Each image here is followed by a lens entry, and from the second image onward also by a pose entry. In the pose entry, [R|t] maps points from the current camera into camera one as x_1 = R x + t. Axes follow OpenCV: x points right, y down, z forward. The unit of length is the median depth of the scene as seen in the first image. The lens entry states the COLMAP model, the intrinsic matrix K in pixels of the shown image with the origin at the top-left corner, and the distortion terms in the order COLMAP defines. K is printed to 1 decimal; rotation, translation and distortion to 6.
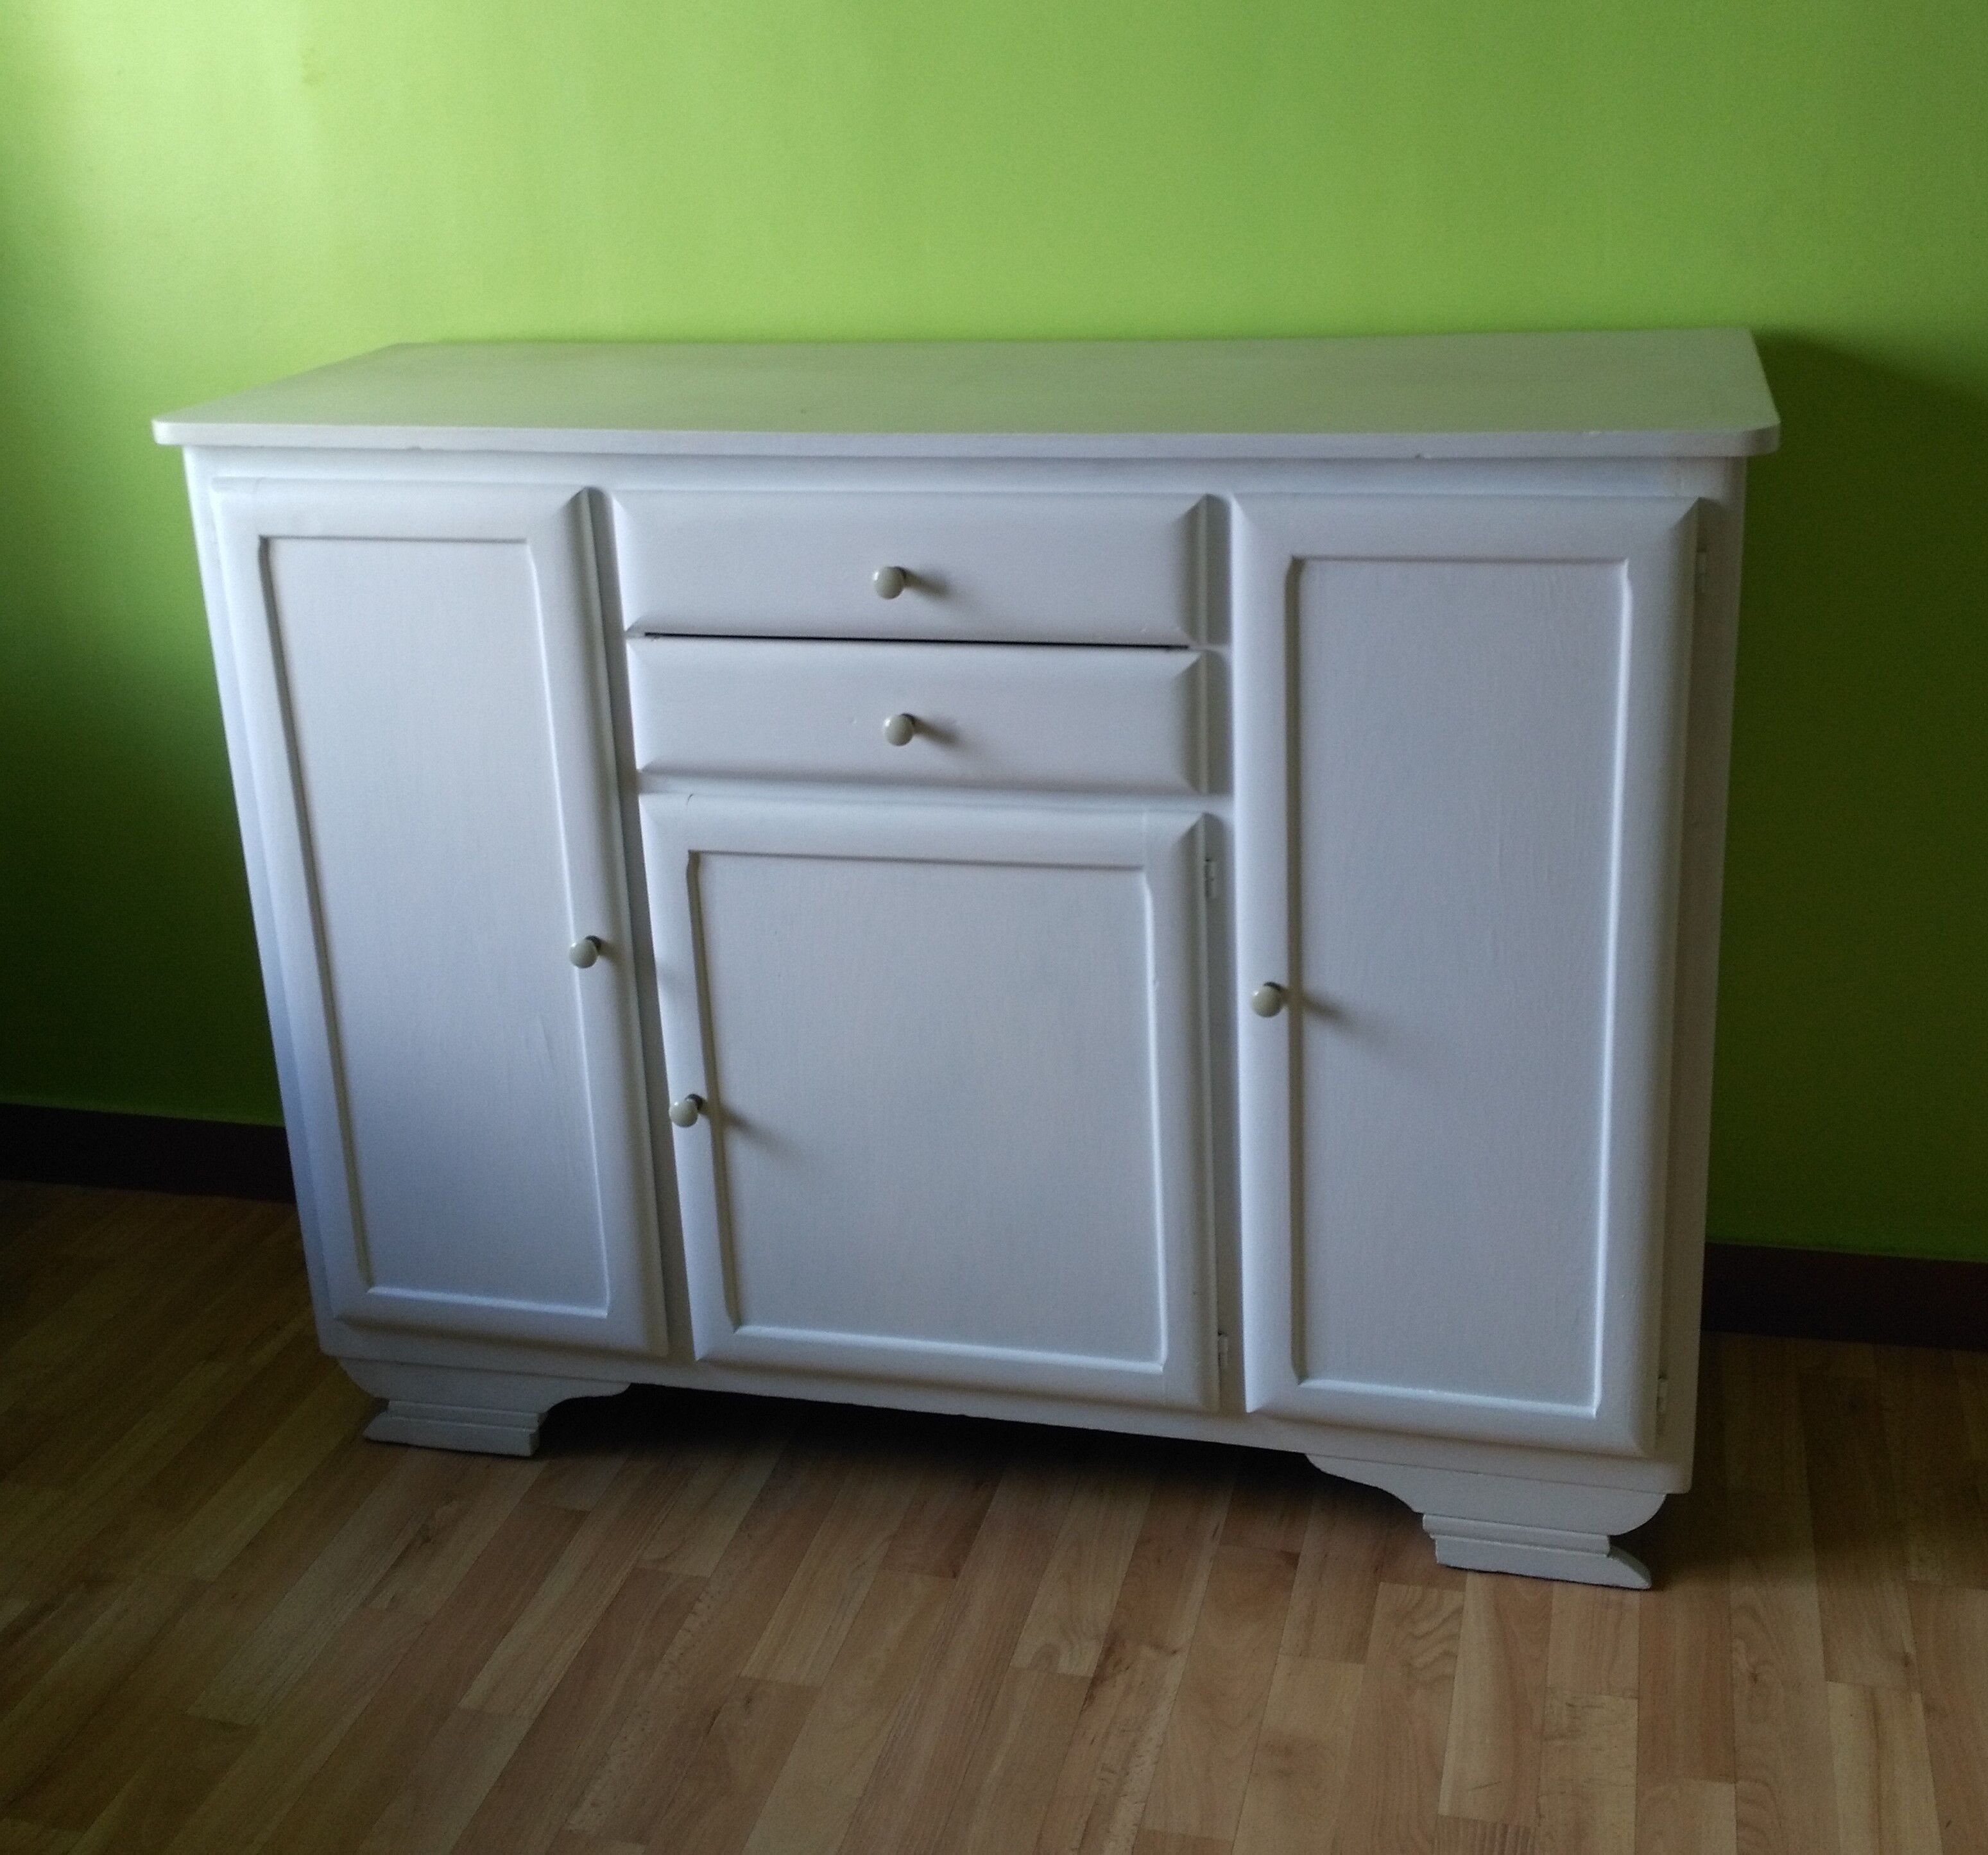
lens RADIAL K [[2449.8, 0, 999.2], [0, 2449.8, 776.4], [0, 0, 1]] dist [0.098593, -0.192436]
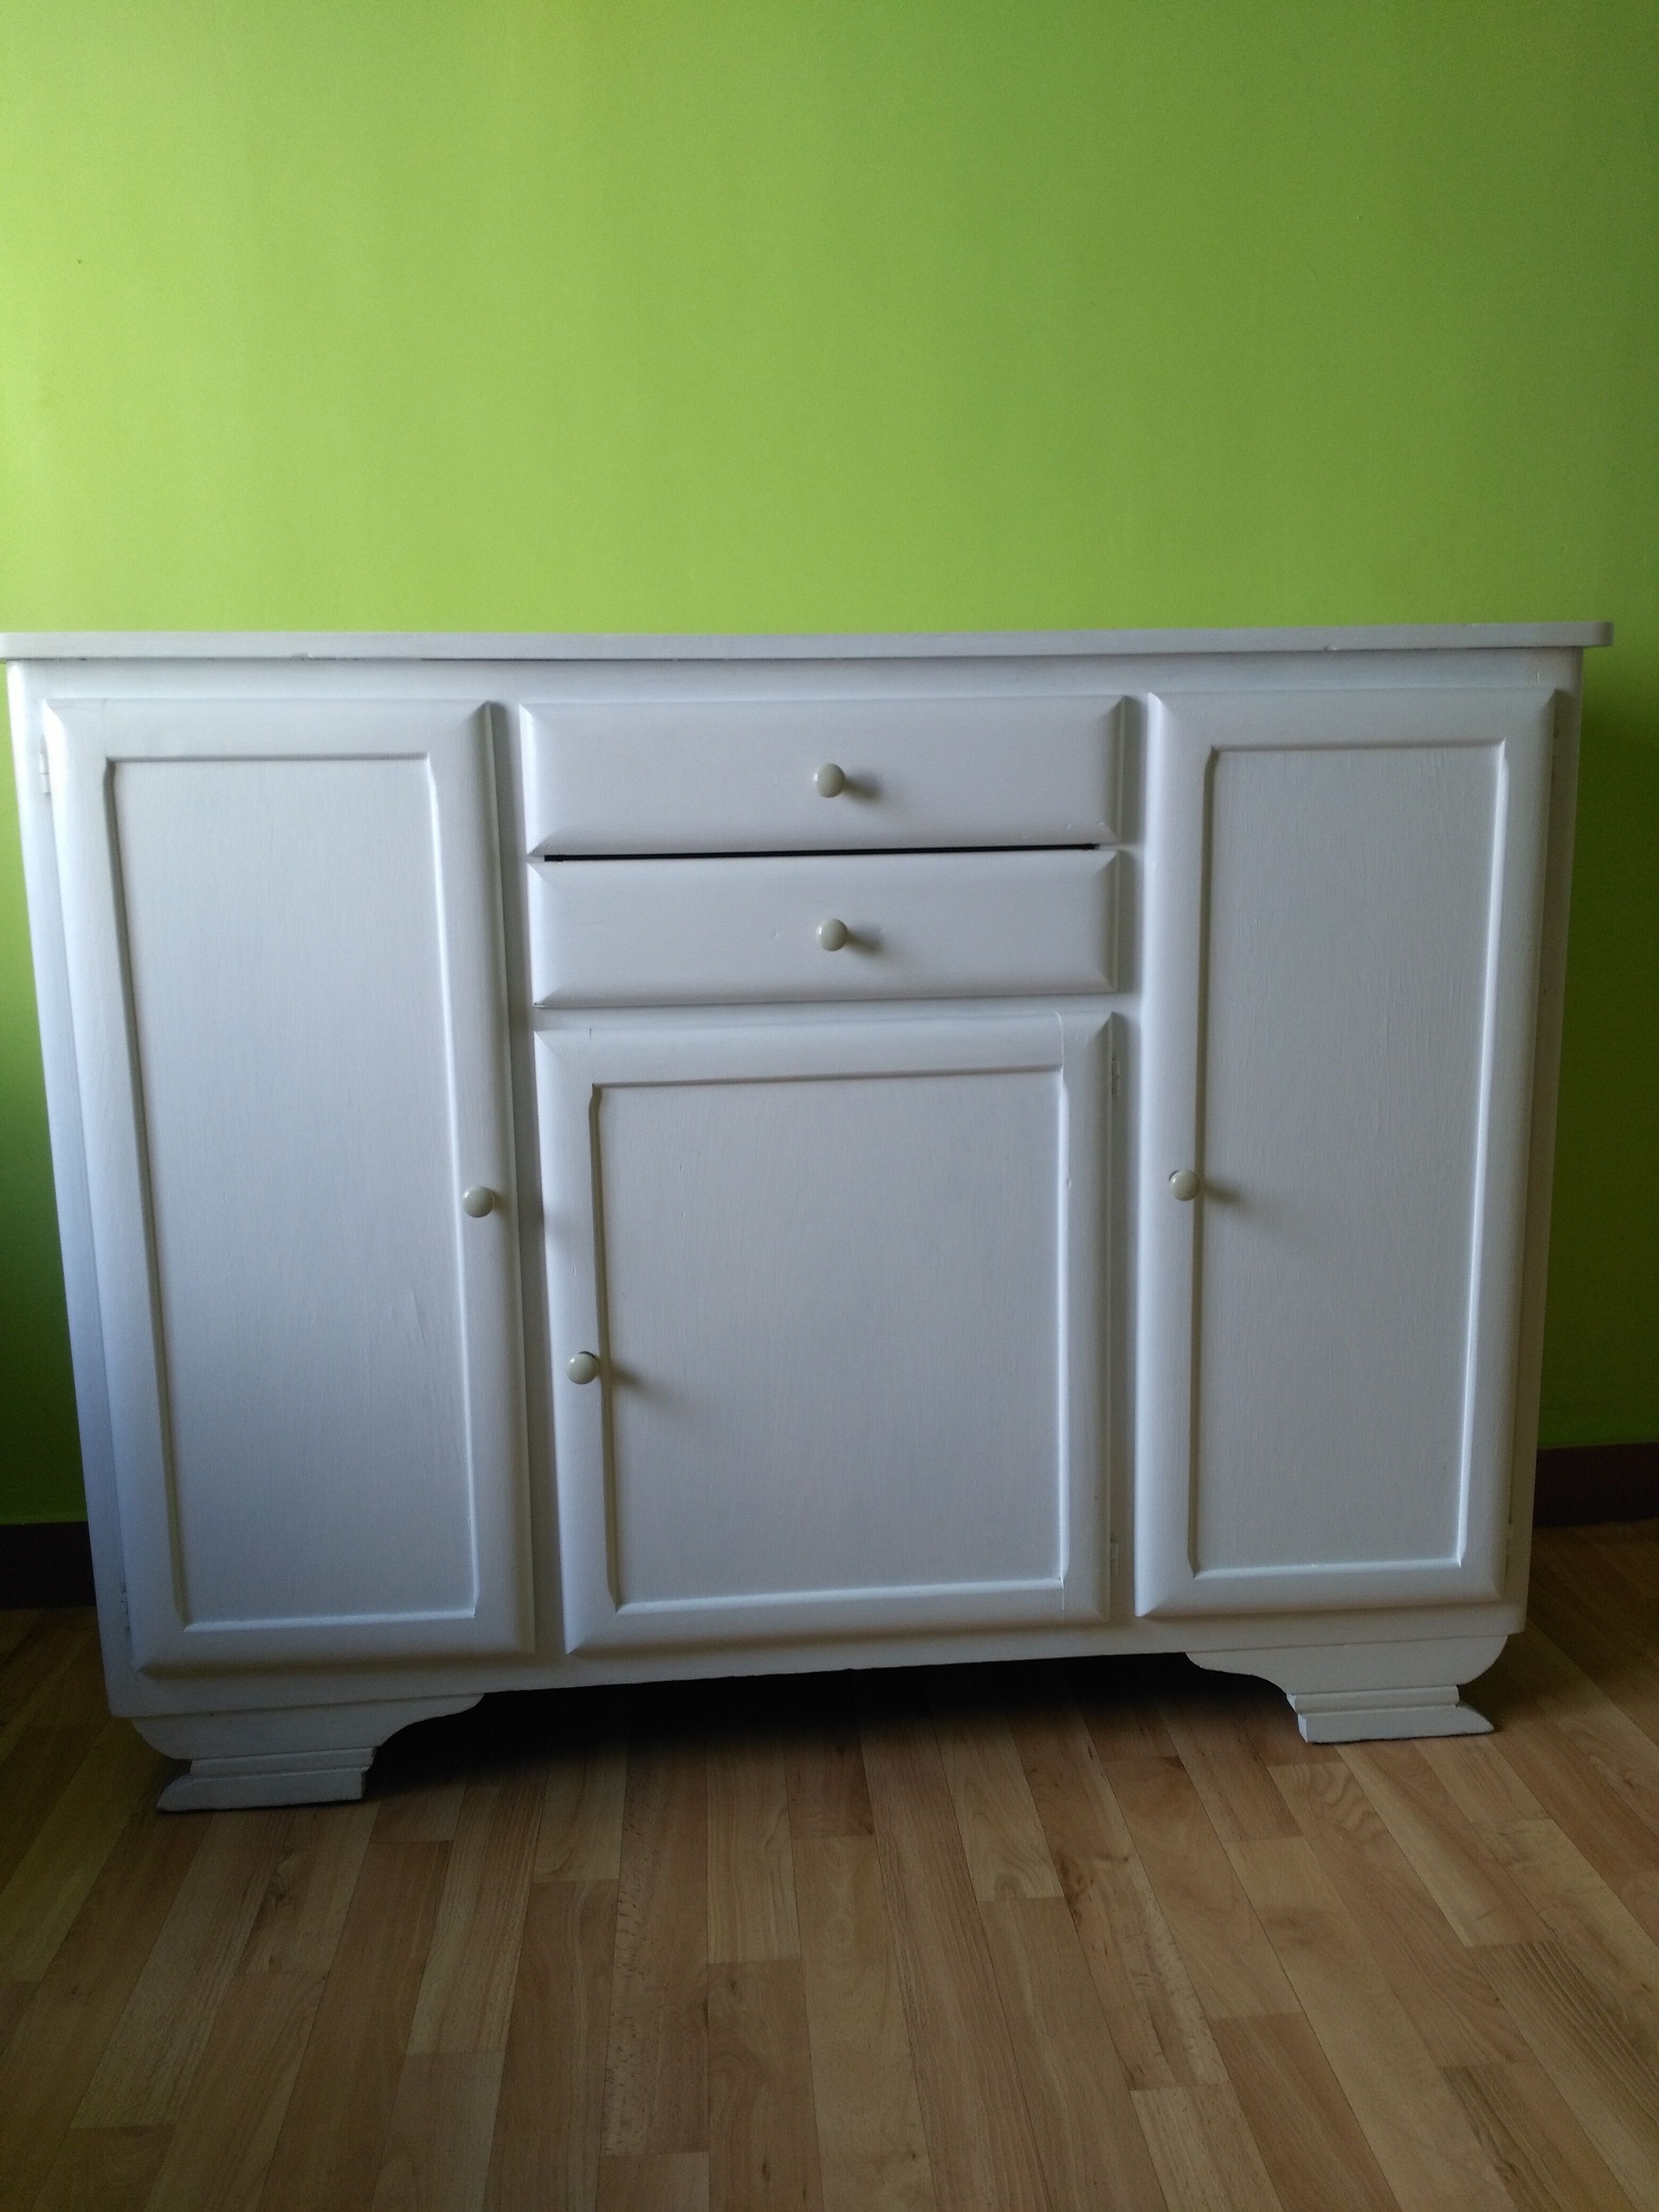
lens RADIAL K [[1839.5, 0, 835.7], [0, 1839.5, 1113.6], [0, 0, 1]] dist [0.067781, -0.131518]
pose [[0.943583, -0.032959, 0.329492, -0.275142], [0.080625, 0.987957, -0.132066, 0.145195], [-0.321171, 0.151181, 0.934876, 0.290165]]
